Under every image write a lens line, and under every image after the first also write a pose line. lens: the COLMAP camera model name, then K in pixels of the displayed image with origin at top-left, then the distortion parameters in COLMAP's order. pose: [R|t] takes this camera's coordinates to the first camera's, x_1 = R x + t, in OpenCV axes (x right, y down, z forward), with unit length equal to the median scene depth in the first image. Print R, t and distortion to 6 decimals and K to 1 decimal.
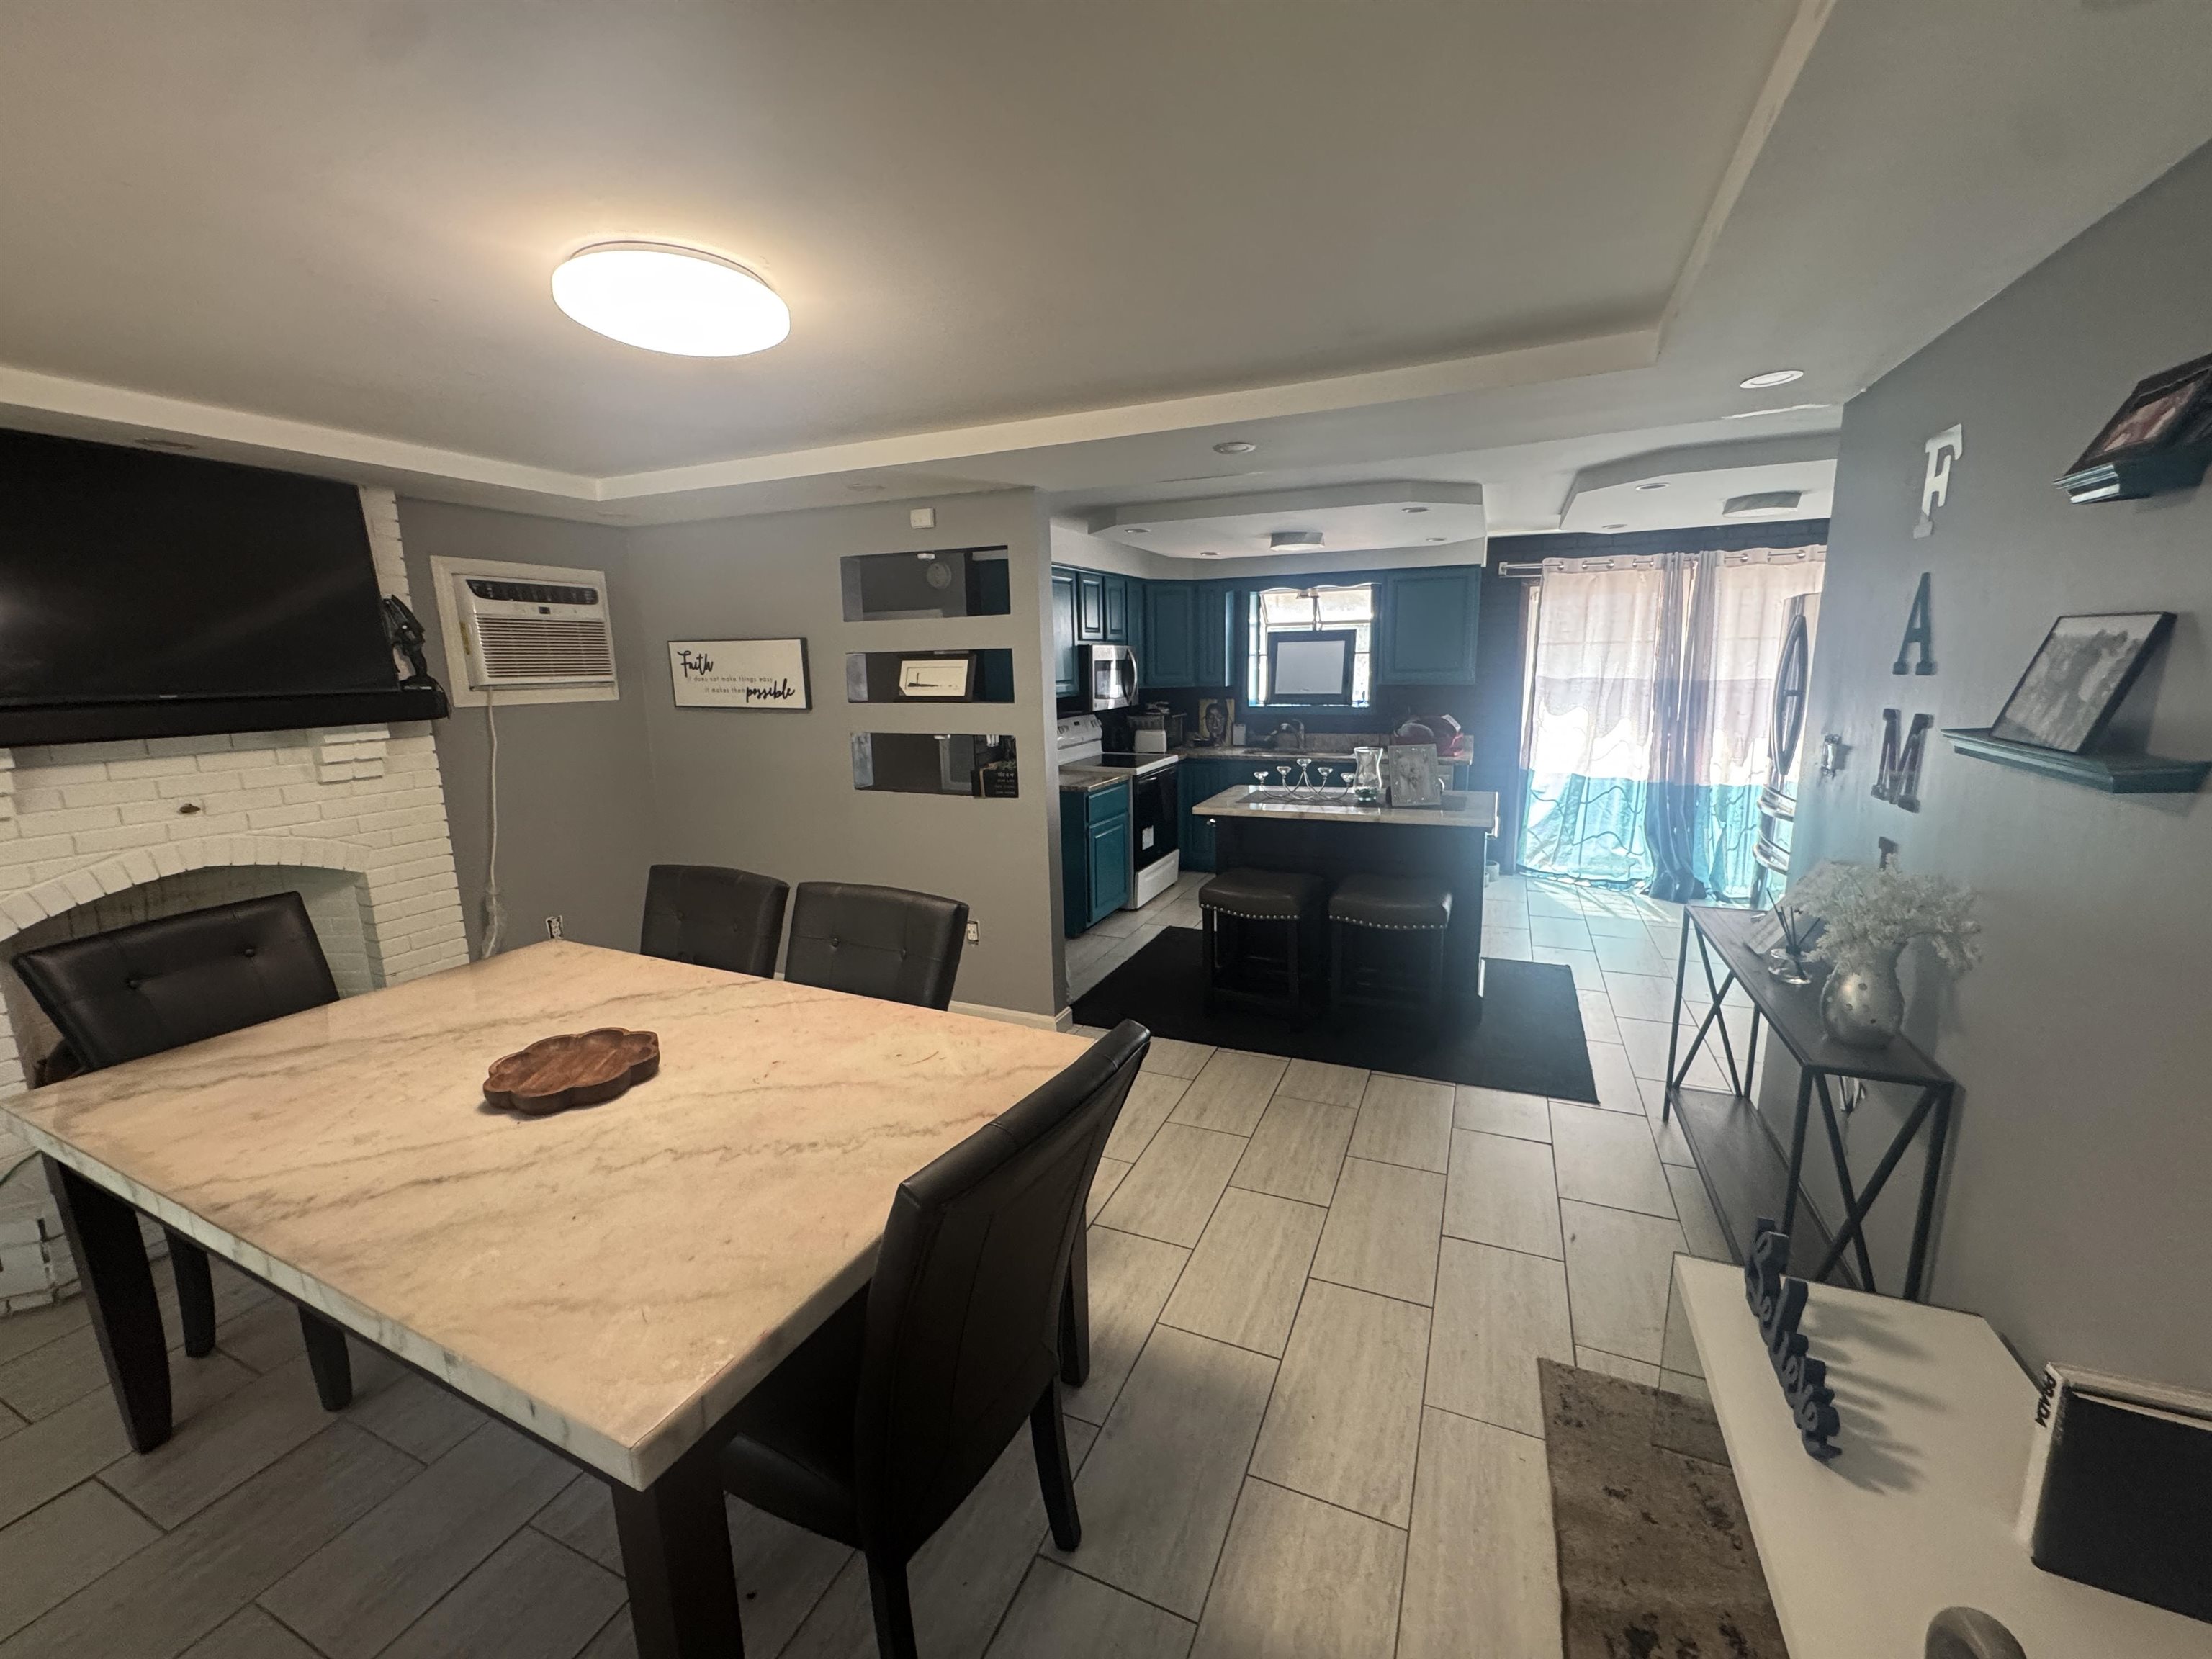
lens RADIAL K [[886.6, 0, 1105.6], [0, 886.6, 831.2], [0, 0, 1]] dist [-0.005236, 0.001008]
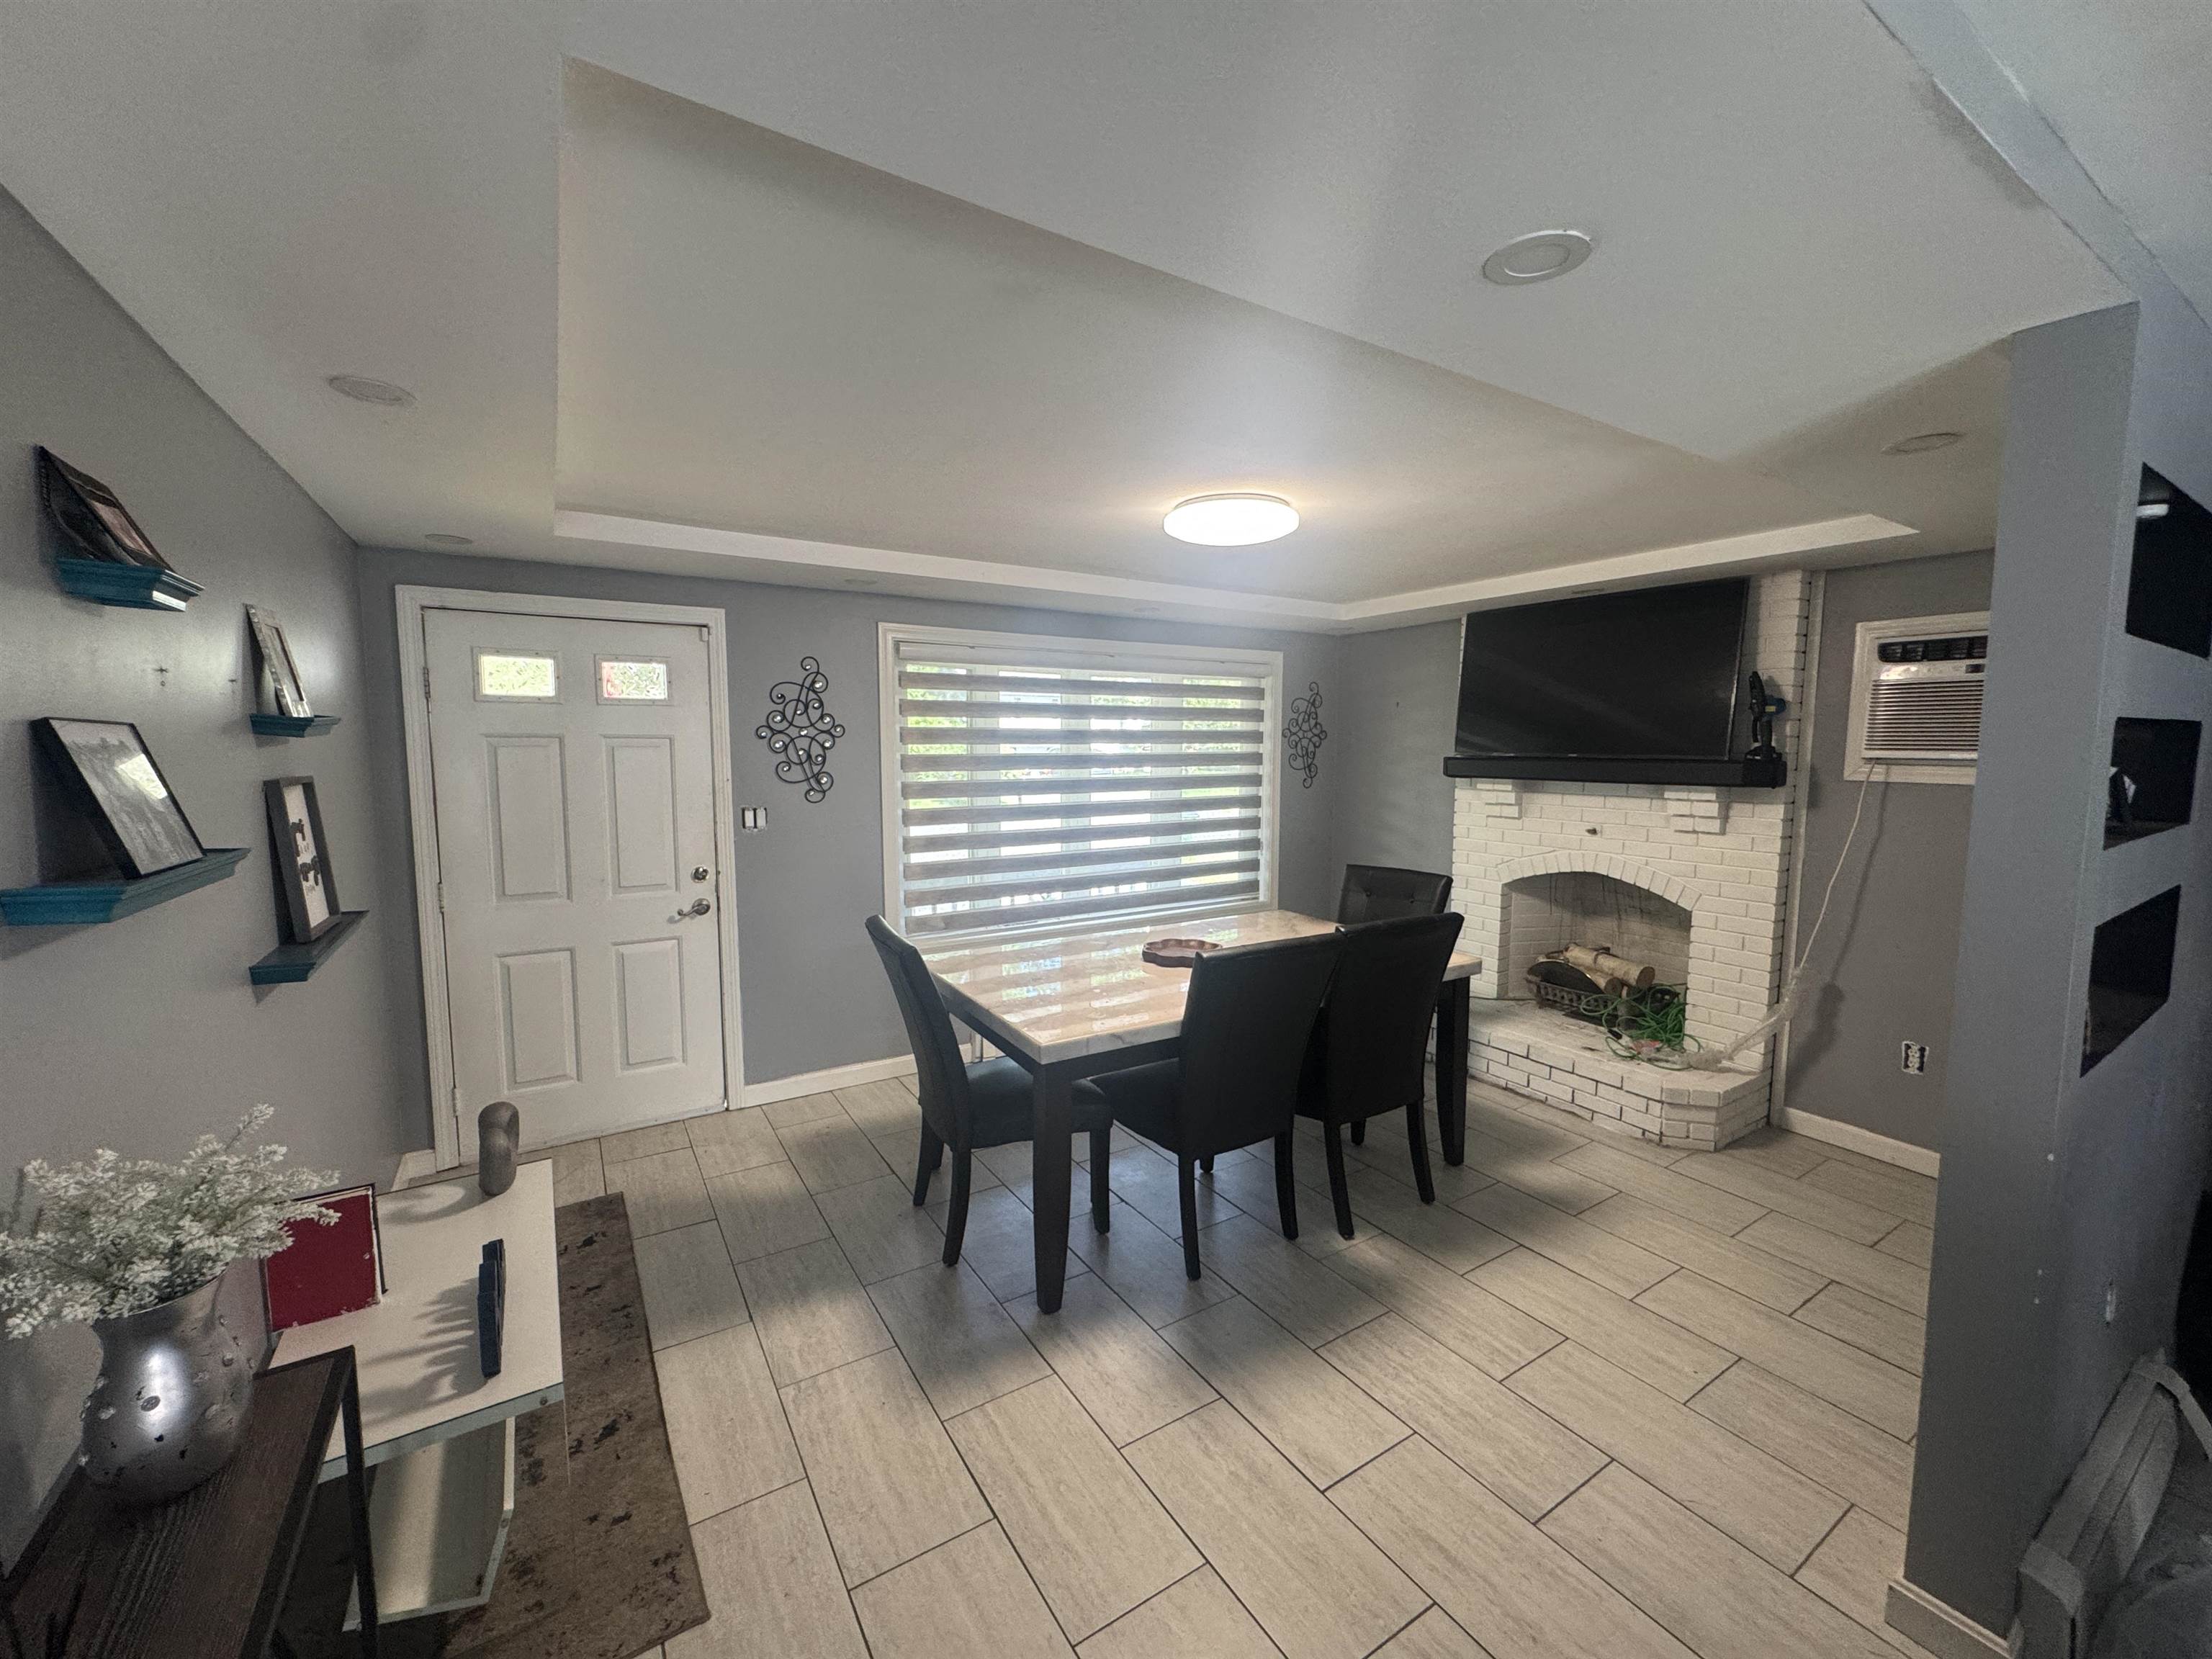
lens RADIAL K [[886.6, 0, 1105.6], [0, 886.6, 831.2], [0, 0, 1]] dist [-0.005236, 0.001008]
pose [[-0.558593, 0.102487, -0.823086, 0.140312], [-0.147294, 0.964308, 0.220033, -0.051204], [0.816259, 0.244144, -0.523560, 0.246704]]
